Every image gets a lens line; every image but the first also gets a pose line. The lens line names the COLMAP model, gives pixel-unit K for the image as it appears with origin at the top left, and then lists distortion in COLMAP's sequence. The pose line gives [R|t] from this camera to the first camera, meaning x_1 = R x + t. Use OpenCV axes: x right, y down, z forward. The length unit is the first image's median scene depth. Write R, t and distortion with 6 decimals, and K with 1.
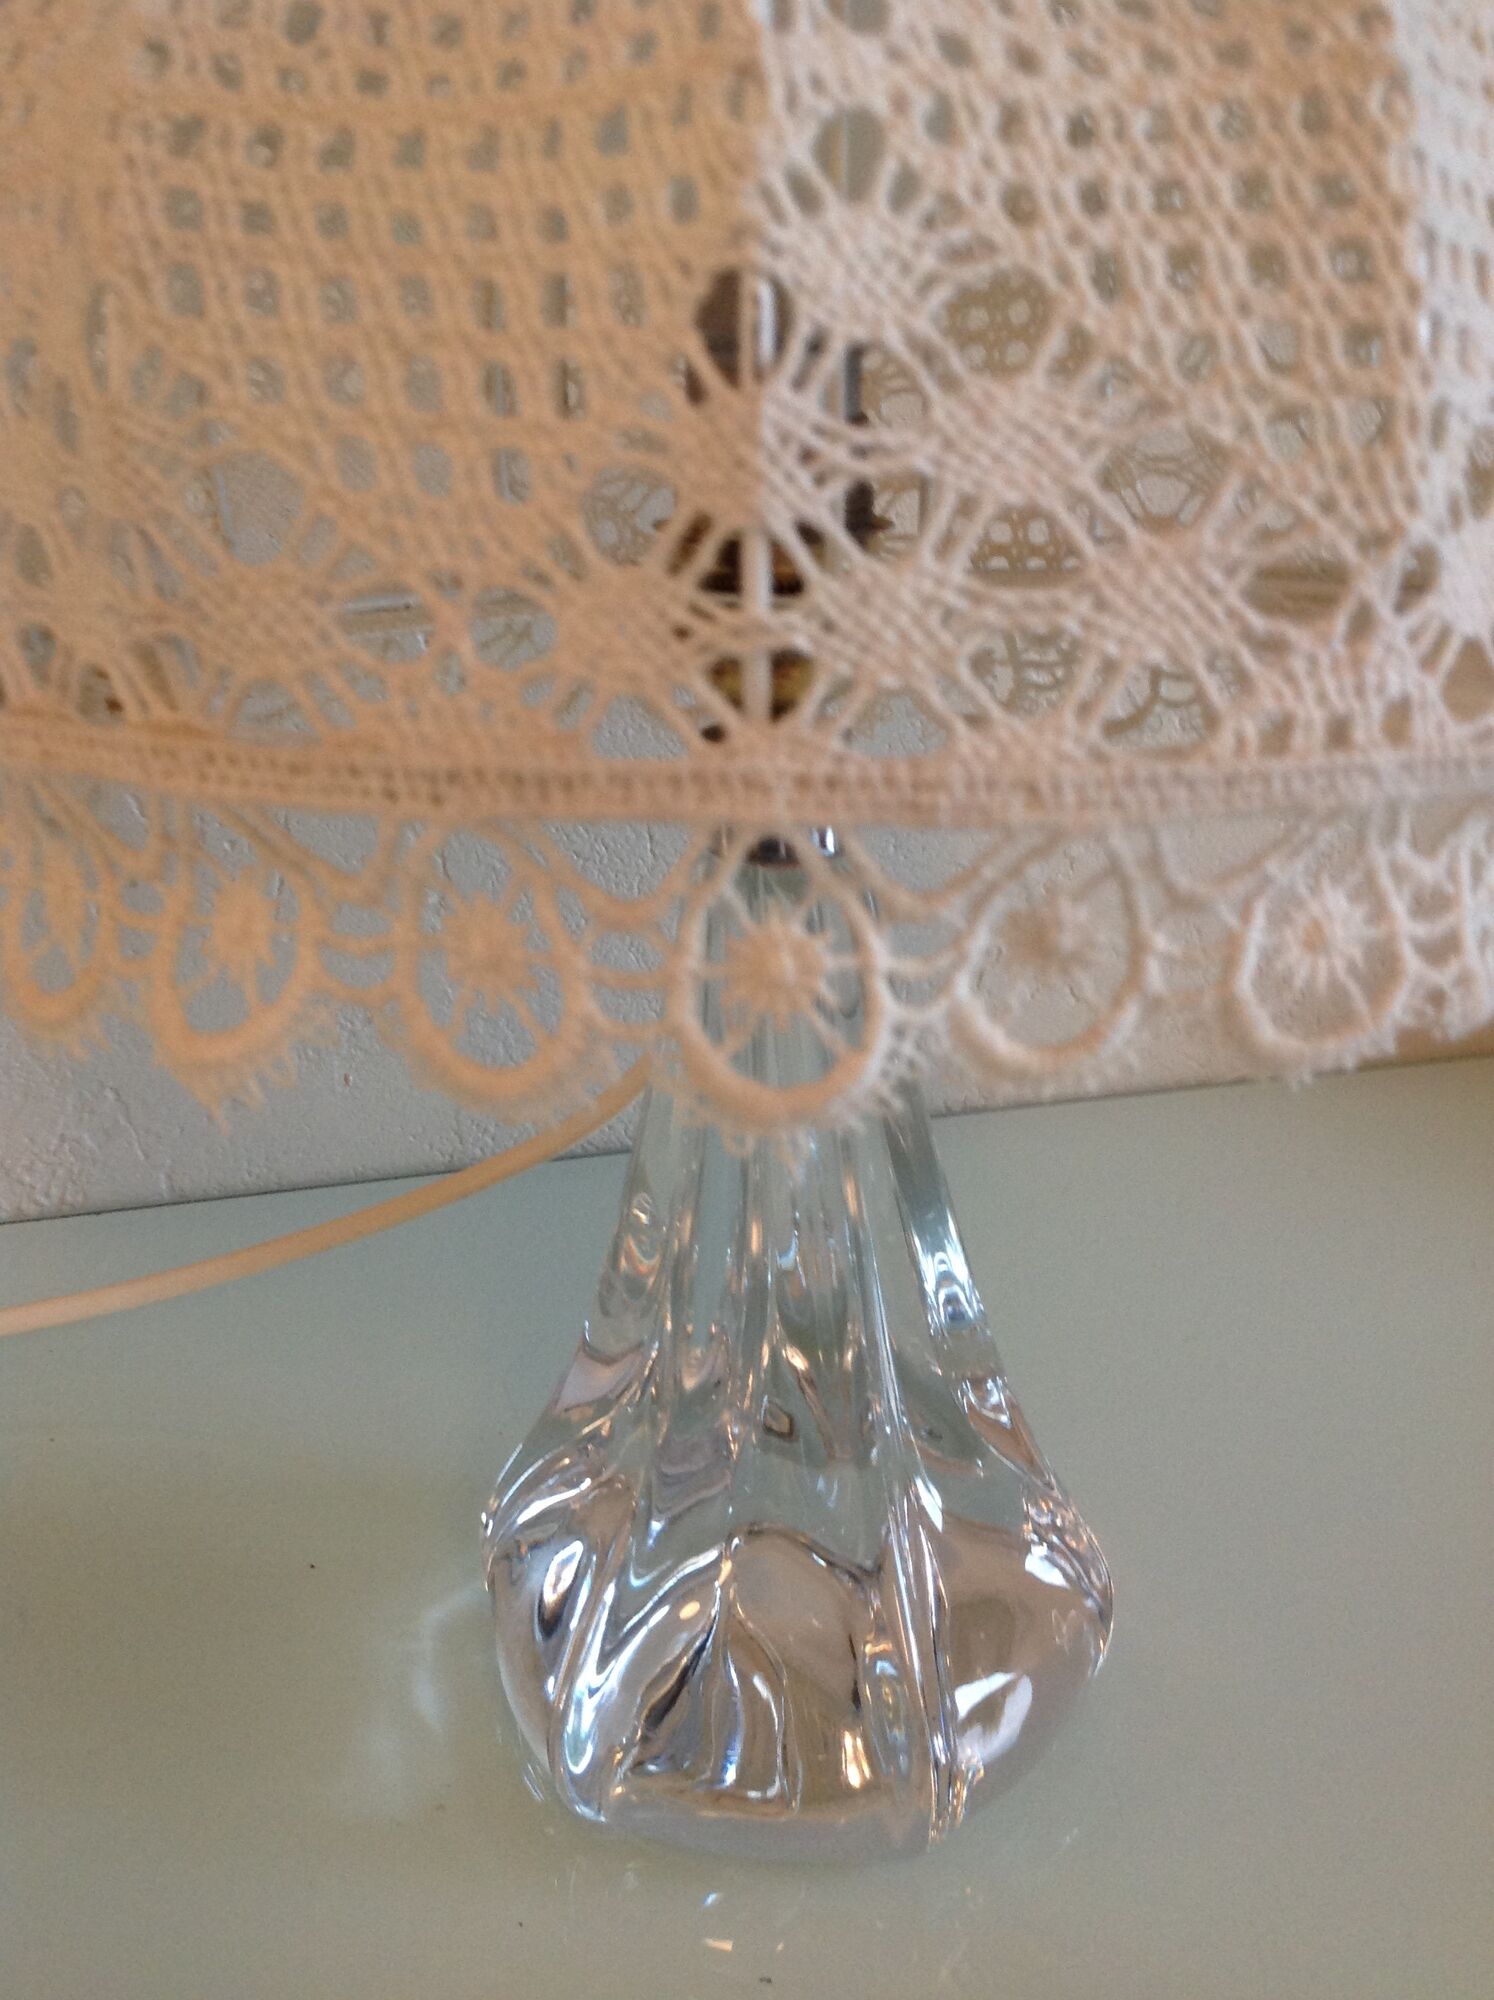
lens RADIAL K [[1972.2, 0, 798.7], [0, 1972.2, 994.6], [0, 0, 1]] dist [0.120838, -0.347475]
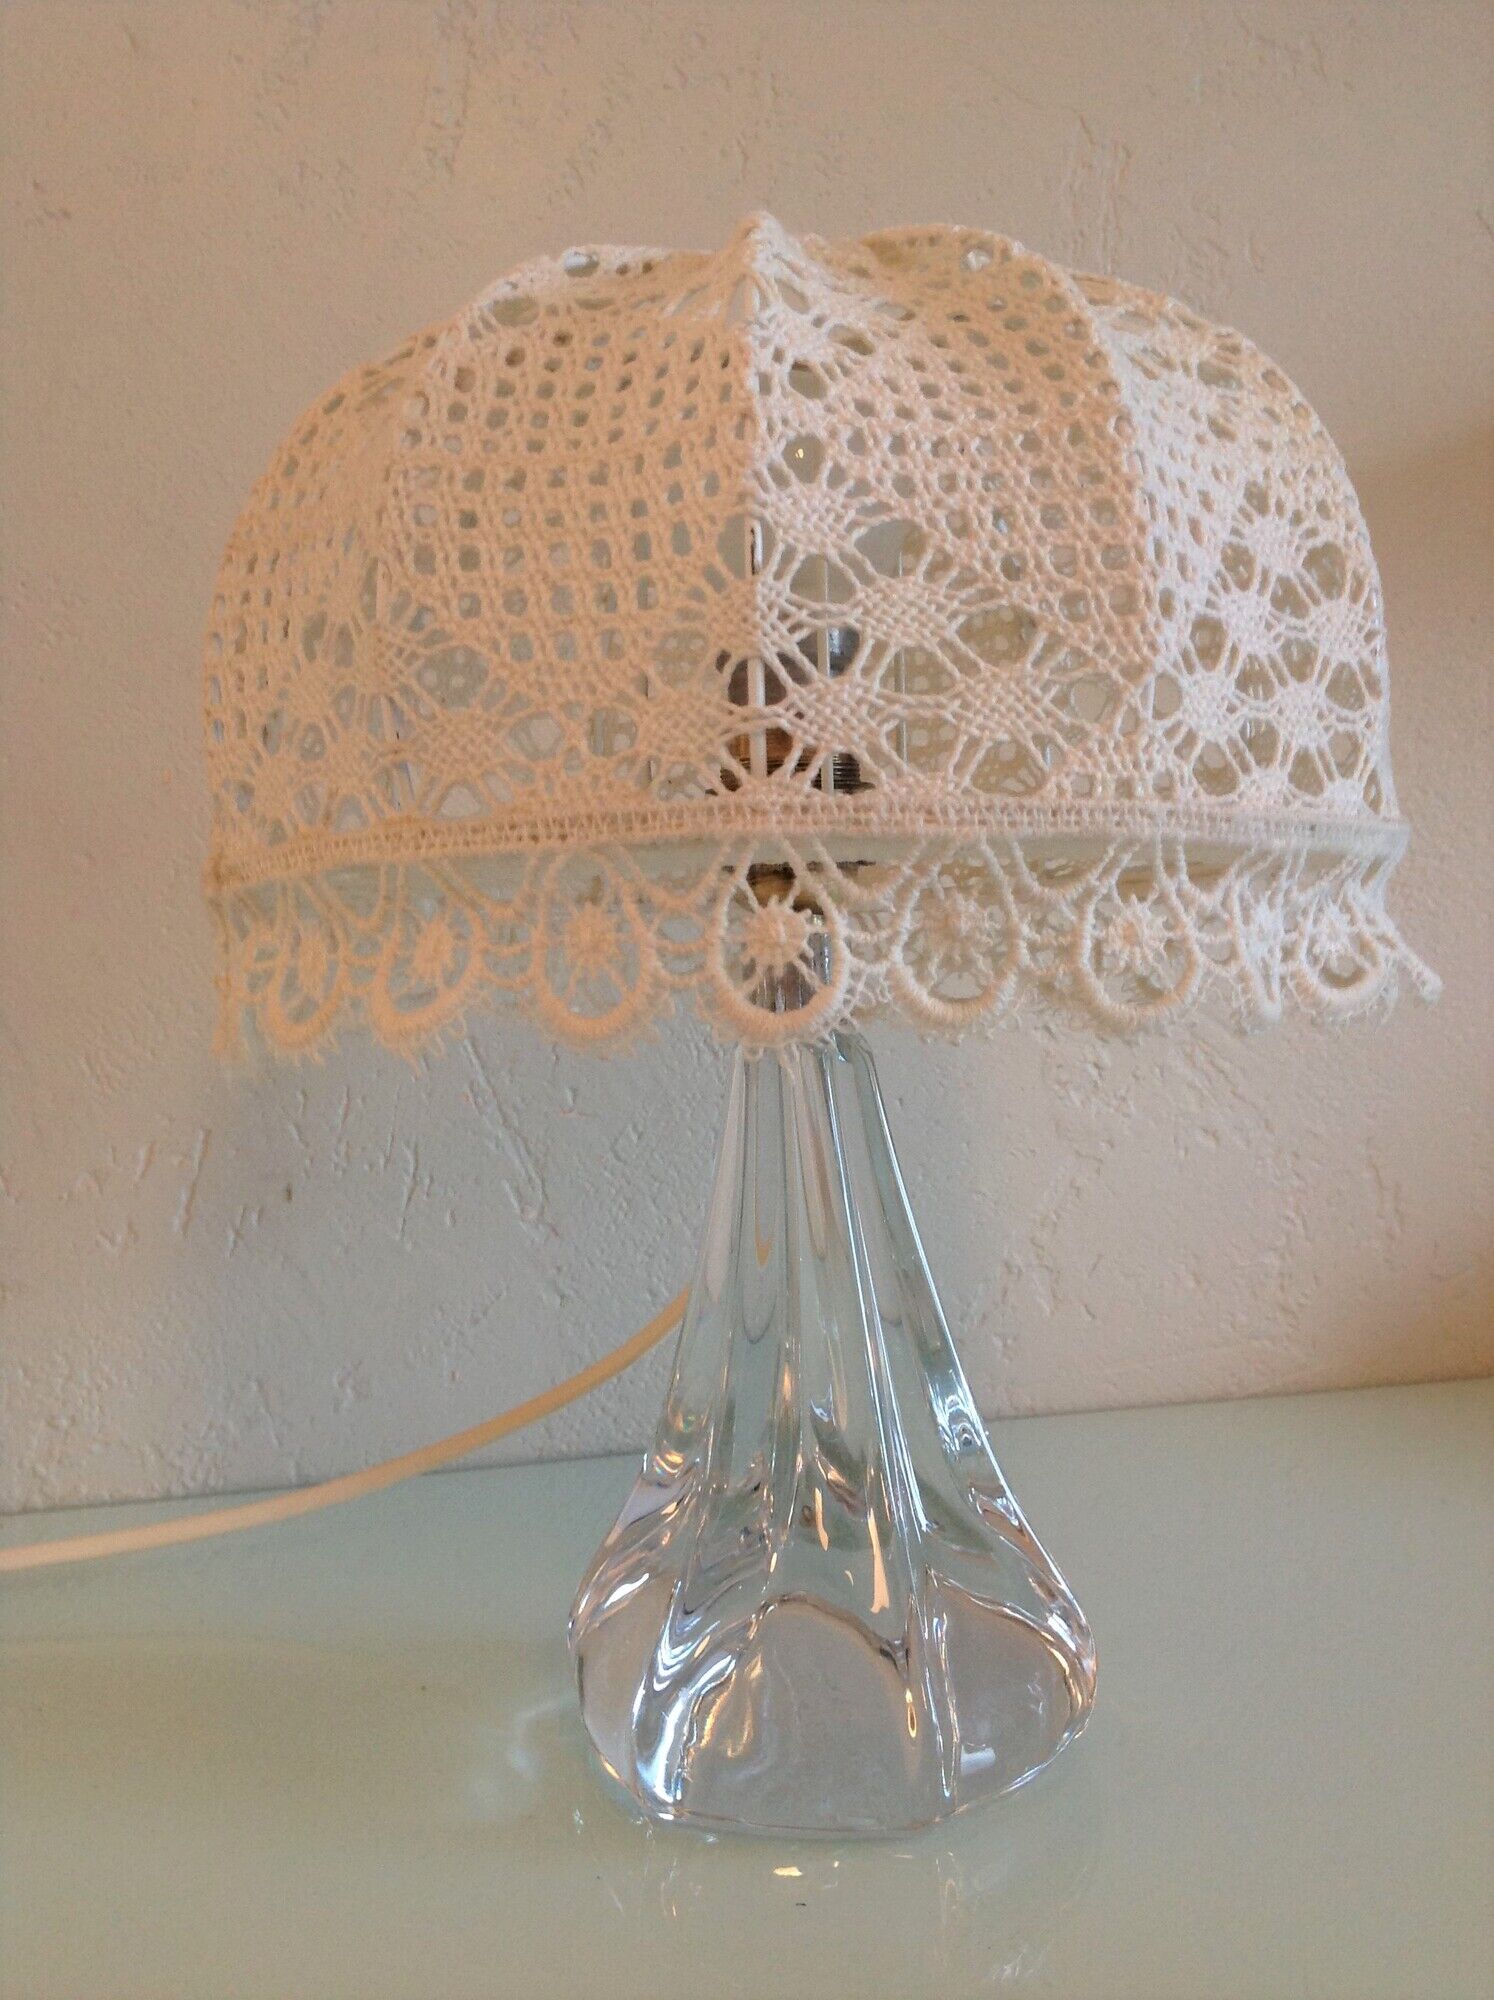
lens RADIAL K [[1935.5, 0, 767.8], [0, 1935.5, 962.4], [0, 0, 1]] dist [0.138234, -0.302371]
pose [[0.998538, -0.027750, -0.046384, 0.057333], [0.012150, 0.951423, -0.307648, 0.509762], [0.052668, 0.306635, 0.950369, -0.487639]]
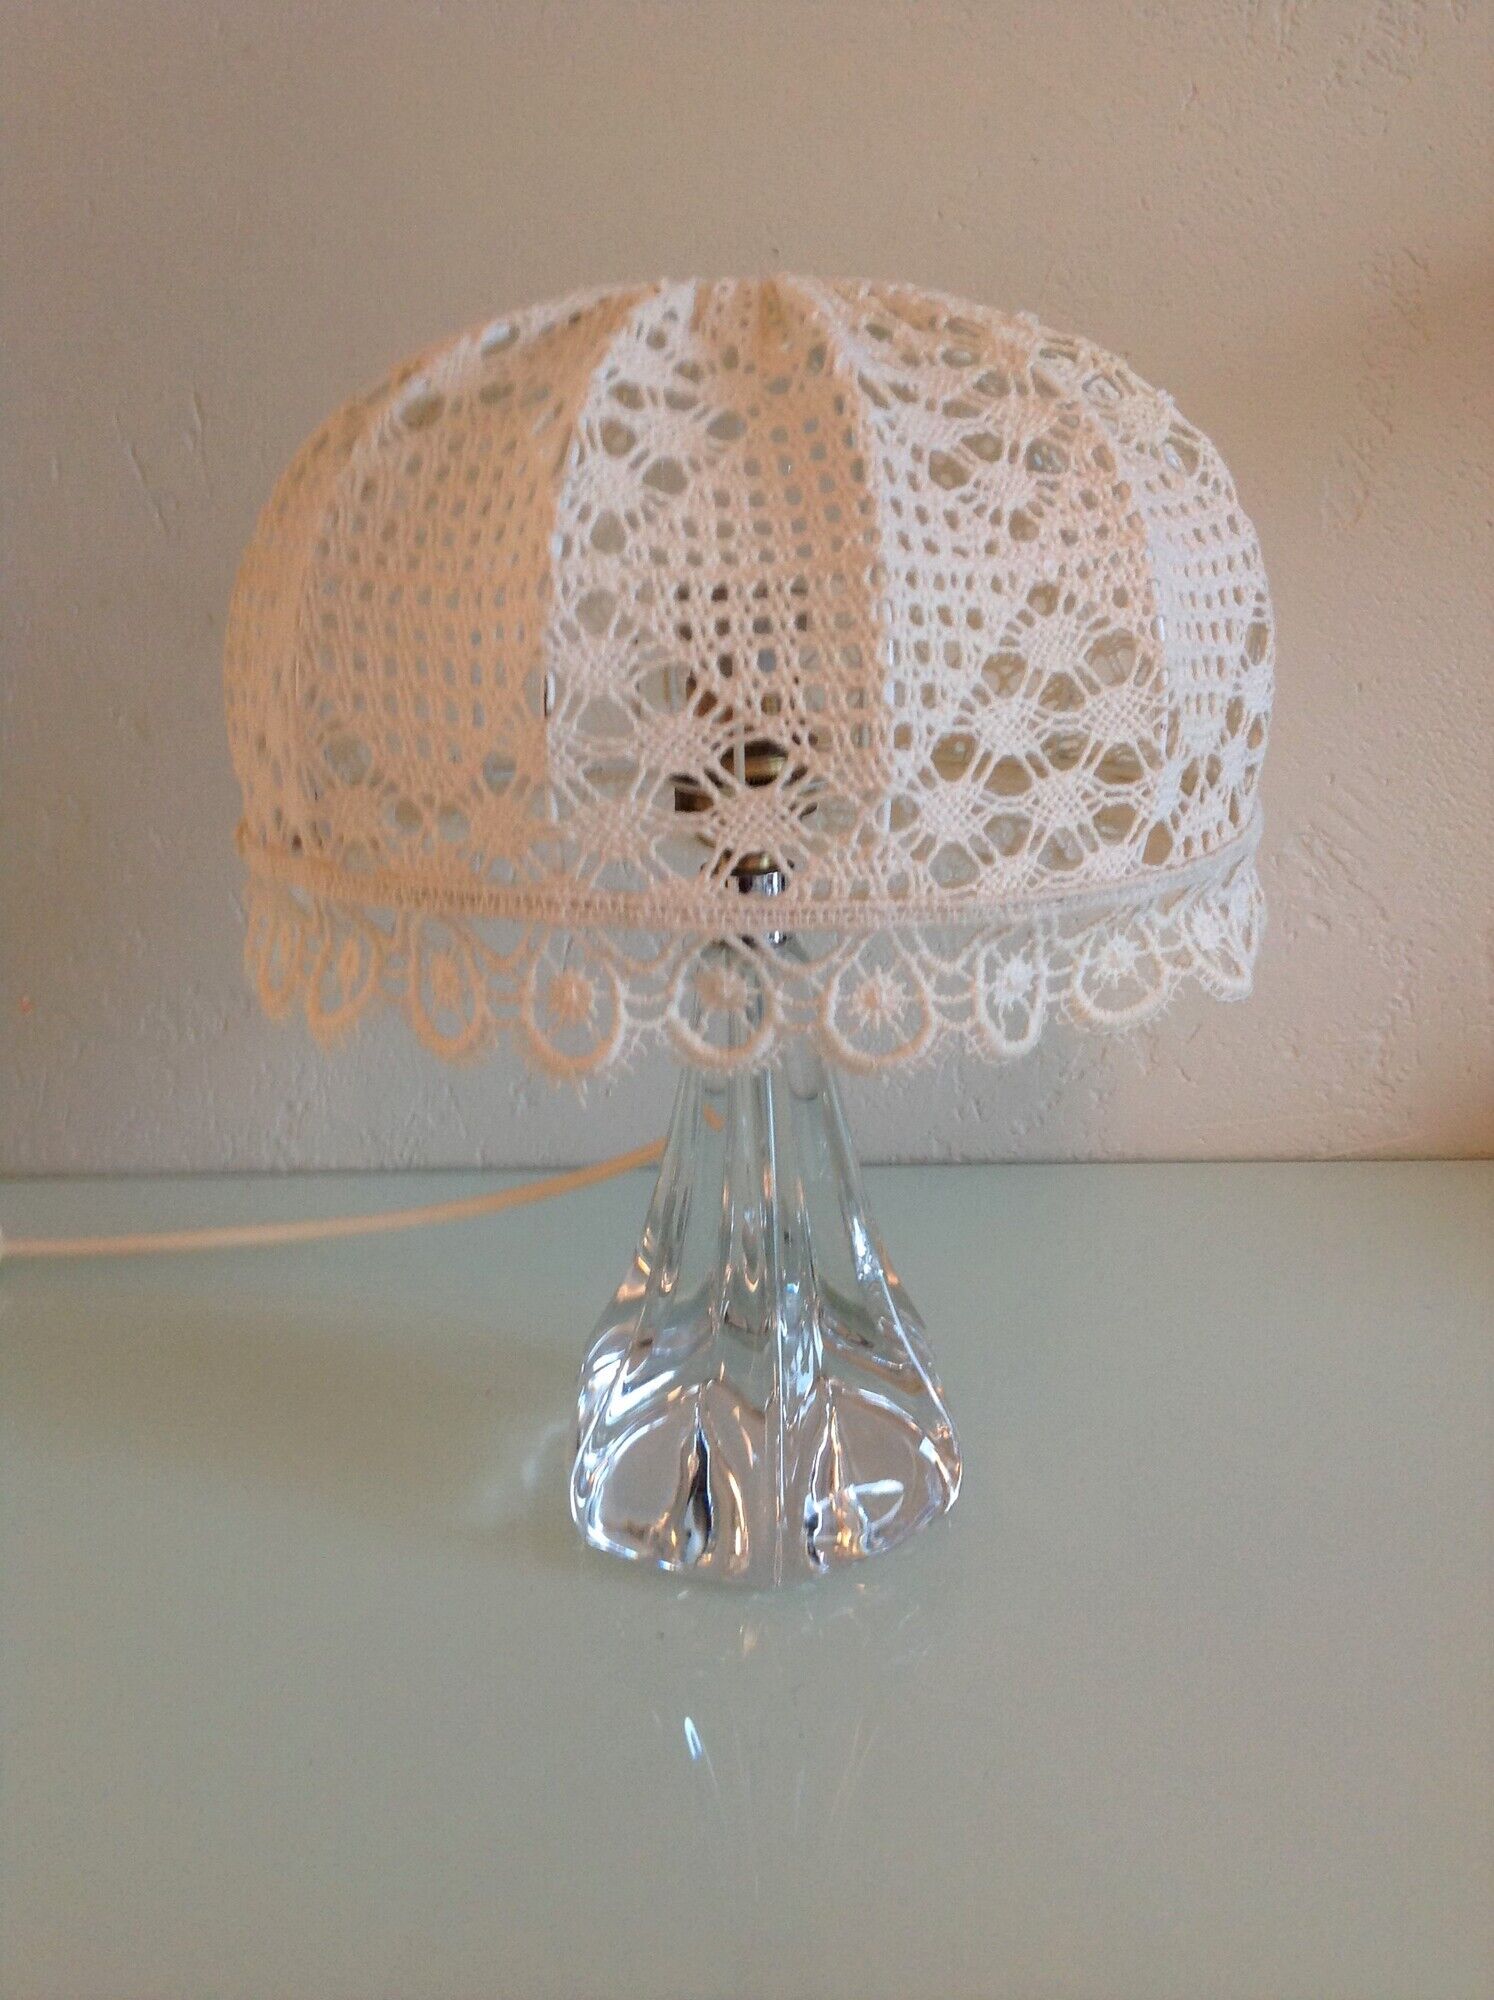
lens RADIAL K [[1975.2, 0, 723.4], [0, 1975.2, 1004.4], [0, 0, 1]] dist [0.050072, -0.001144]
pose [[0.954887, 0.066277, -0.289479, 0.752607], [-0.077417, 0.996628, -0.027191, 0.041929], [0.286701, 0.048375, 0.956798, -0.914921]]
